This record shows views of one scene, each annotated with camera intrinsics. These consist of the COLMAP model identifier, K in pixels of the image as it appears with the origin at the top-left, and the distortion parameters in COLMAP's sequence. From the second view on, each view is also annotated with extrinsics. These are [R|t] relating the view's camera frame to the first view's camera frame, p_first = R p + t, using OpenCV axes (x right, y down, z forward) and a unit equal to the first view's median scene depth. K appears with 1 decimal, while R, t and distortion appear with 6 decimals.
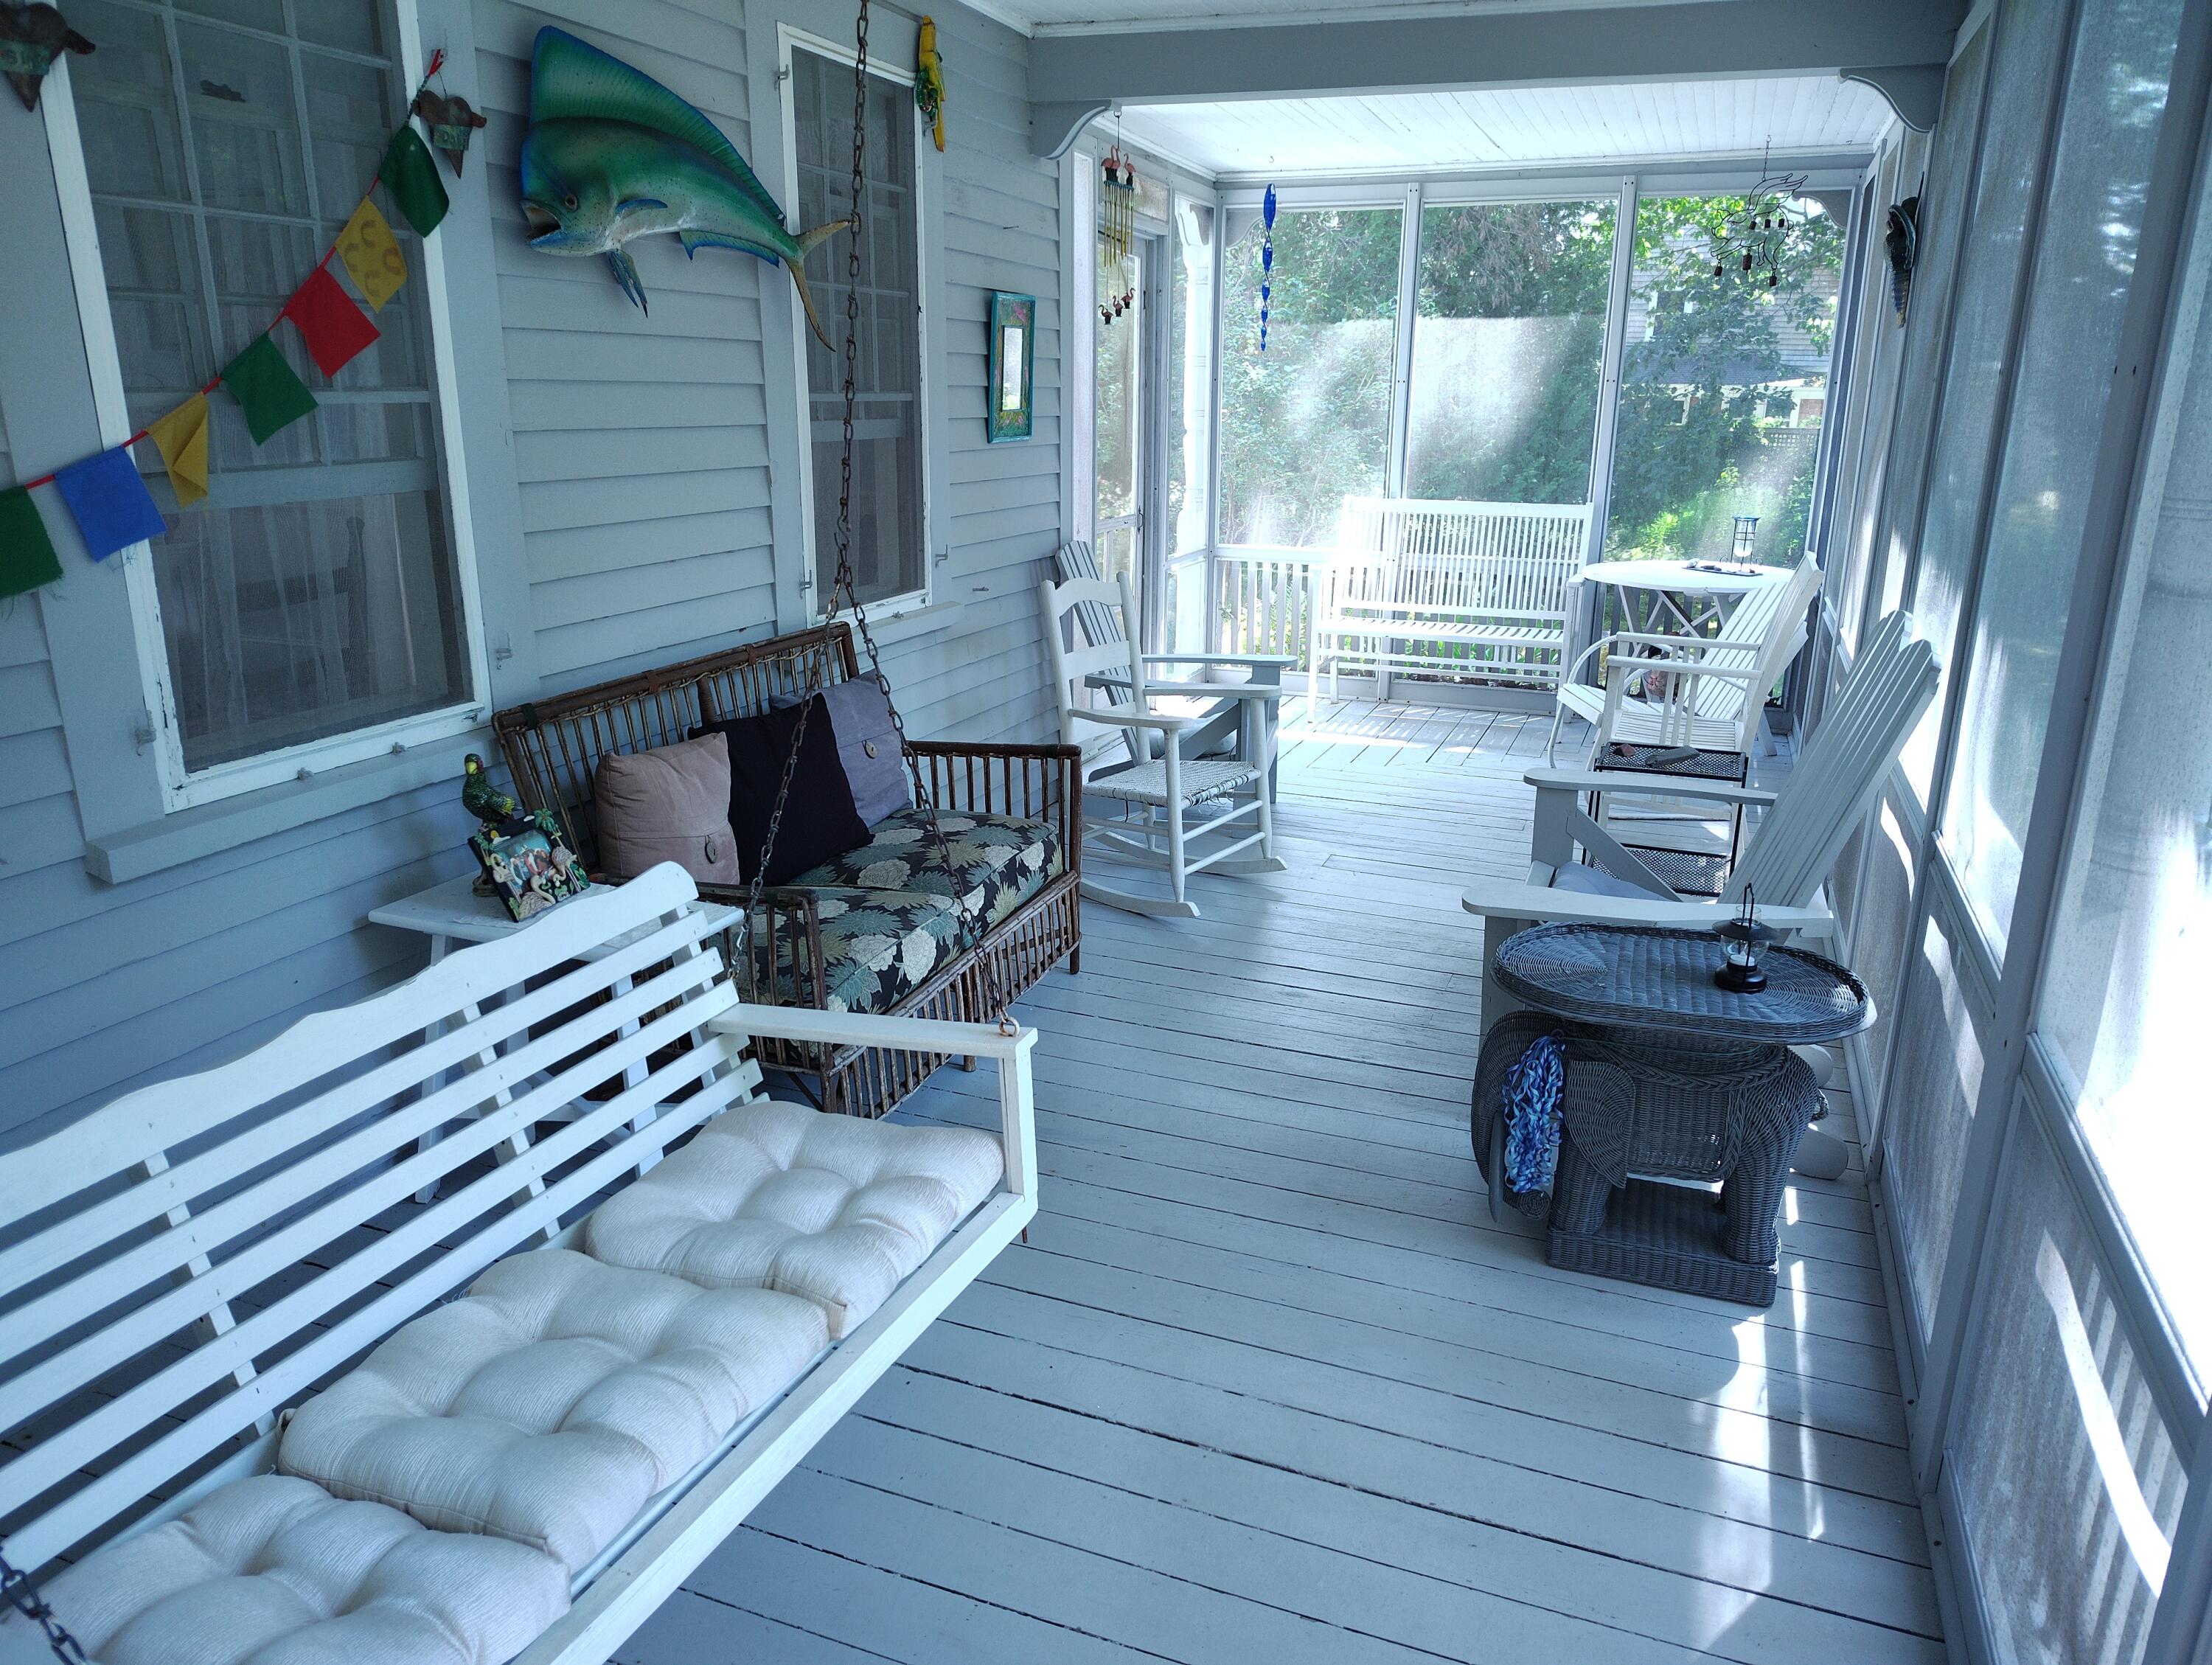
lens RADIAL K [[1506.5, 0, 1111.6], [0, 1506.5, 825.4], [0, 0, 1]] dist [-0.005364, -0.019550]
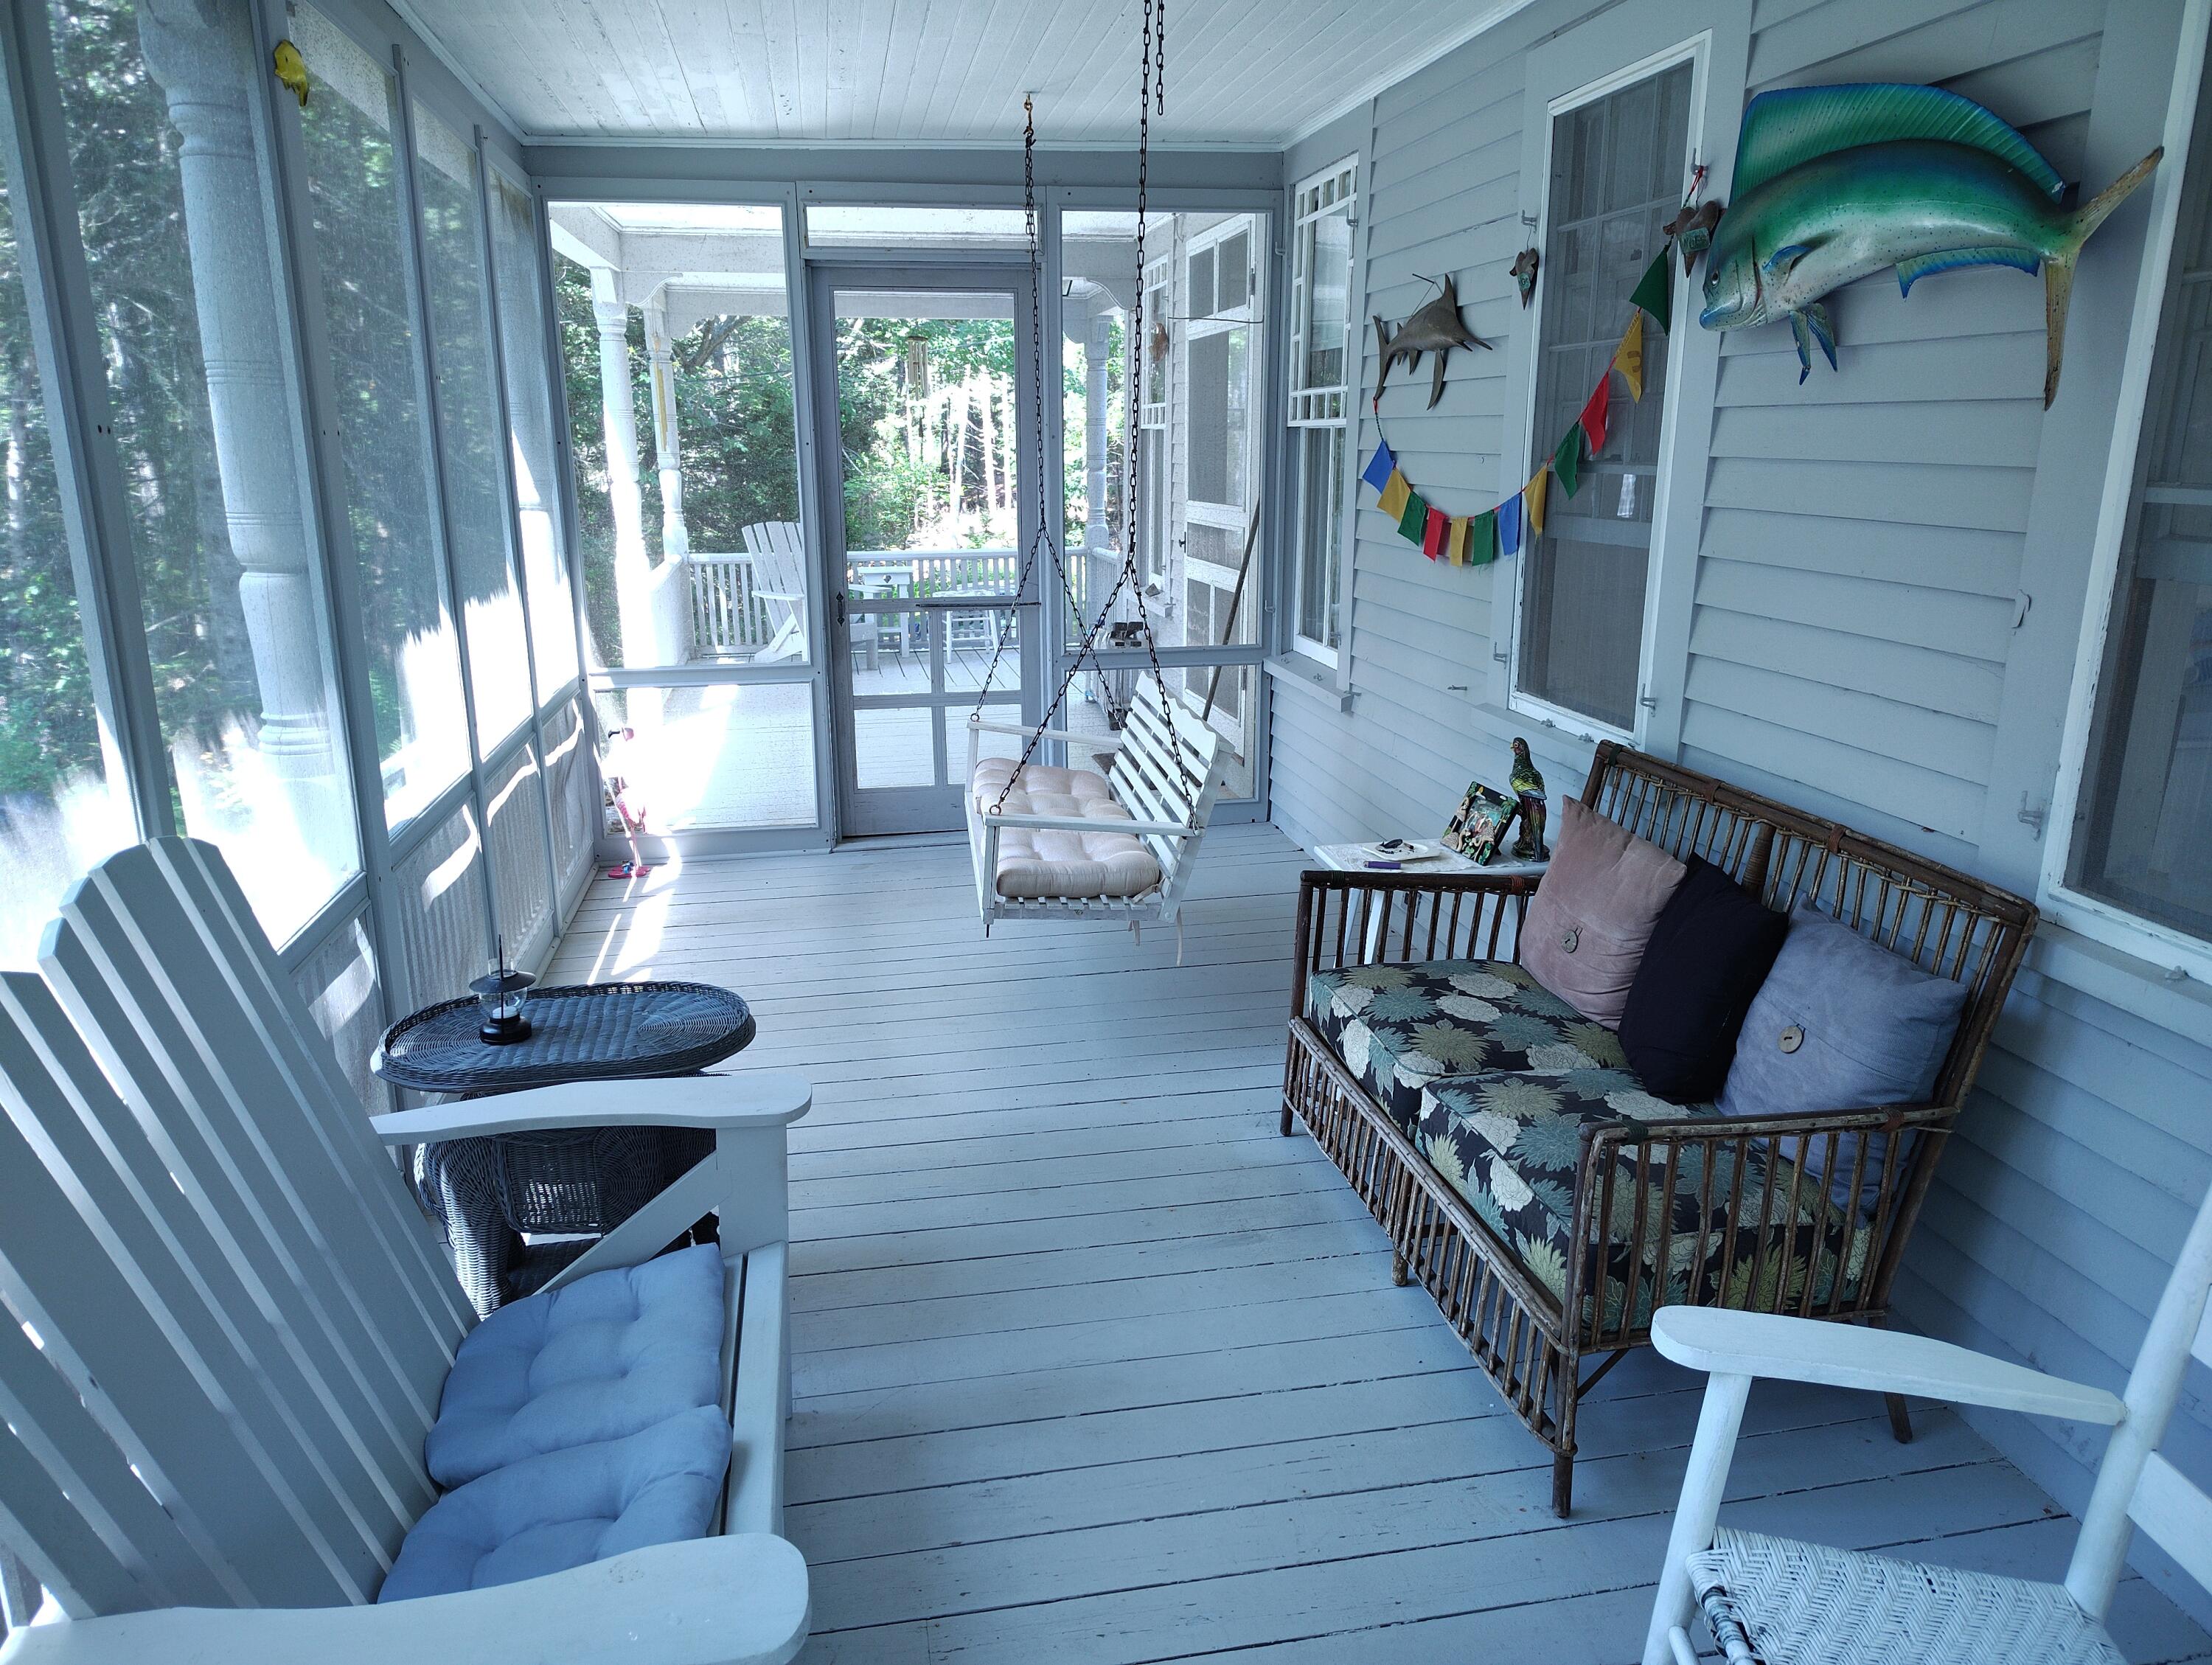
lens RADIAL K [[1506.5, 0, 1106.3], [0, 1506.5, 843.6], [0, 0, 1]] dist [-0.005364, -0.019550]
pose [[-0.846181, 0.142167, -0.513582, 0.501693], [-0.142823, 0.867995, 0.475590, -0.471965], [0.513400, 0.475787, -0.714176, 1.564790]]
